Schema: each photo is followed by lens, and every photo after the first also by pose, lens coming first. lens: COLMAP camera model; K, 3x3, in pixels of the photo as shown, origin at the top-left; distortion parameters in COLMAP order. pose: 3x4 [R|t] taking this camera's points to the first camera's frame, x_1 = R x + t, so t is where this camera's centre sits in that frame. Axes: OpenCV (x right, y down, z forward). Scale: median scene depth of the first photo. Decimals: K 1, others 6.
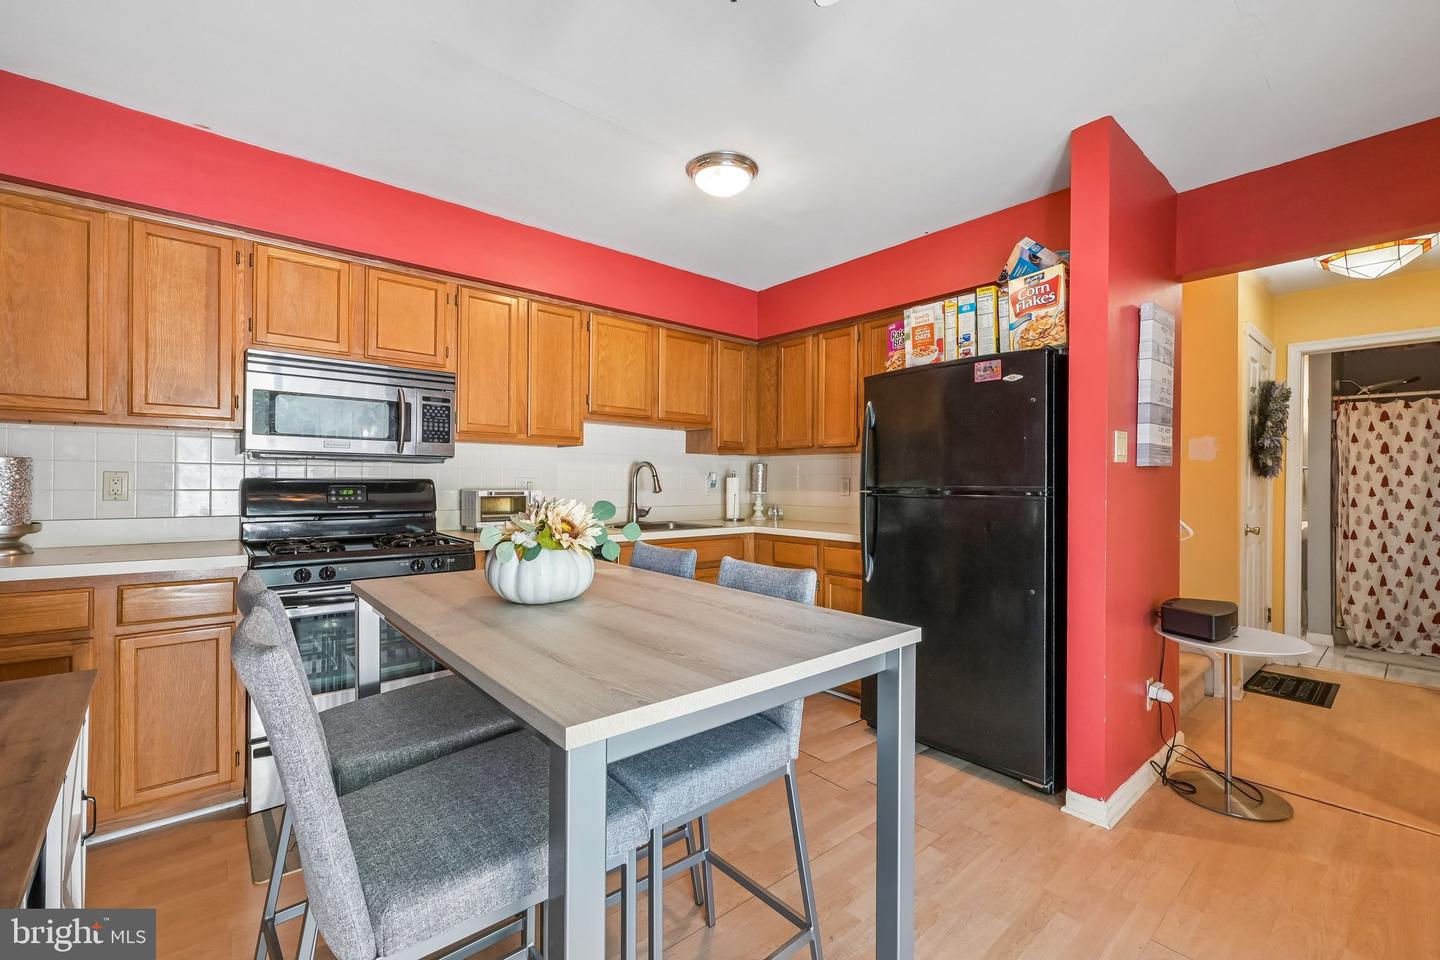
lens RADIAL K [[619.7, 0, 738.1], [0, 619.7, 478.0], [0, 0, 1]] dist [-0.001248, -0.000393]
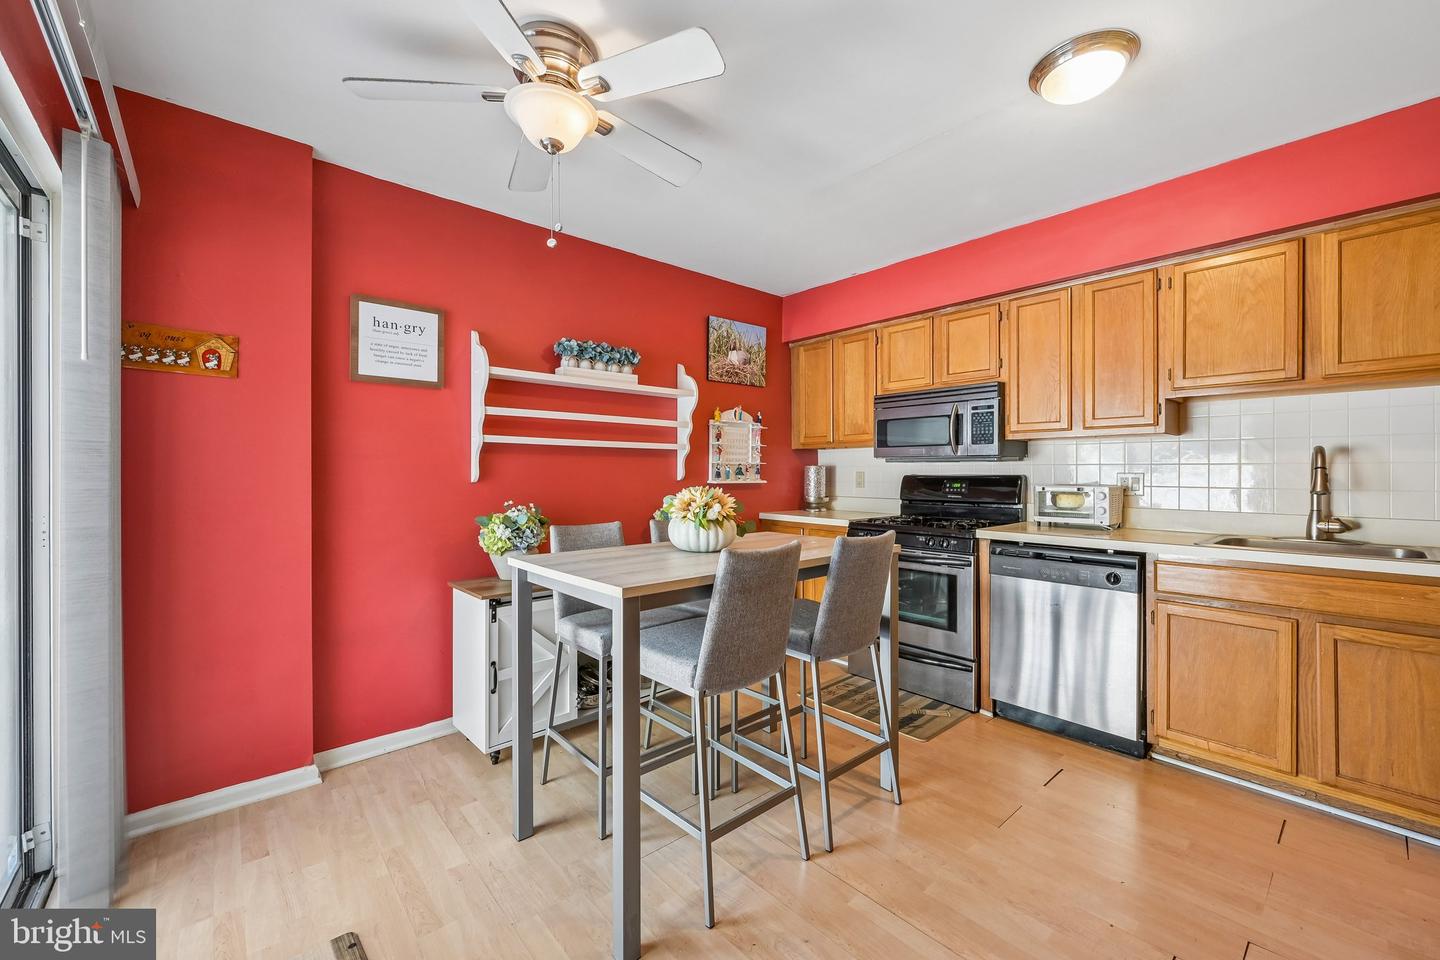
lens RADIAL K [[582.9, 0, 714.2], [0, 582.9, 468.2], [0, 0, 1]] dist [-0.001181, 0.000095]
pose [[-0.021146, -0.018825, -0.999599, 0.621074], [0.003640, 0.999815, -0.018906, 0.007884], [0.999770, -0.004039, -0.021073, 0.506920]]
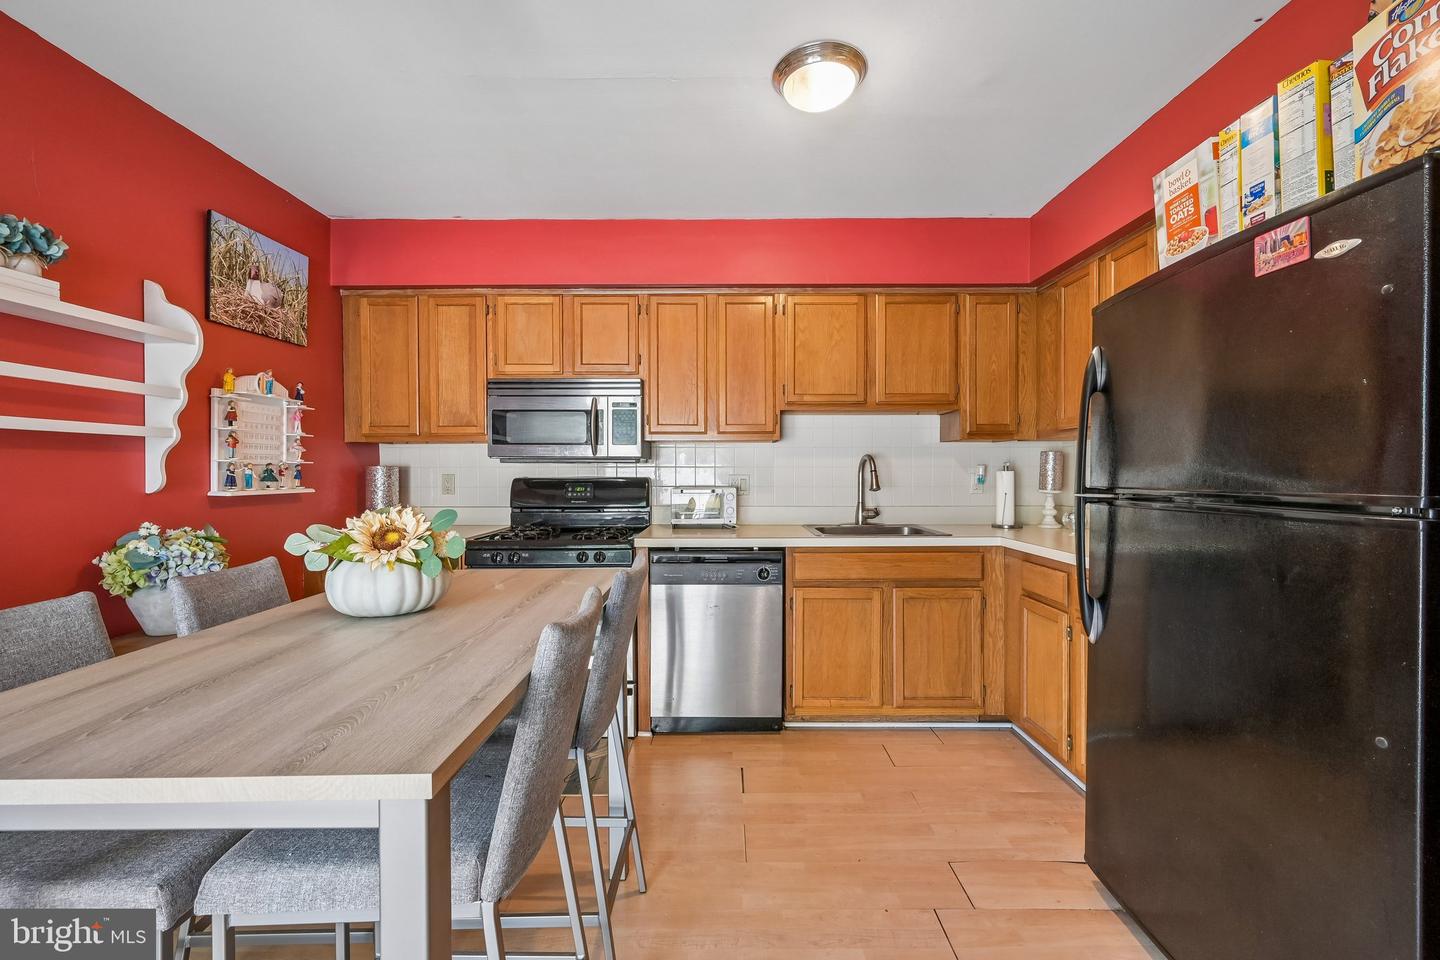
lens RADIAL K [[600.8, 0, 720.7], [0, 600.8, 474.1], [0, 0, 1]] dist [-0.002417, 0.000283]
pose [[0.745253, -0.008242, -0.666730, 0.336189], [0.013305, 0.999908, 0.002511, -0.005279], [0.666649, -0.010743, 0.745295, 0.321046]]
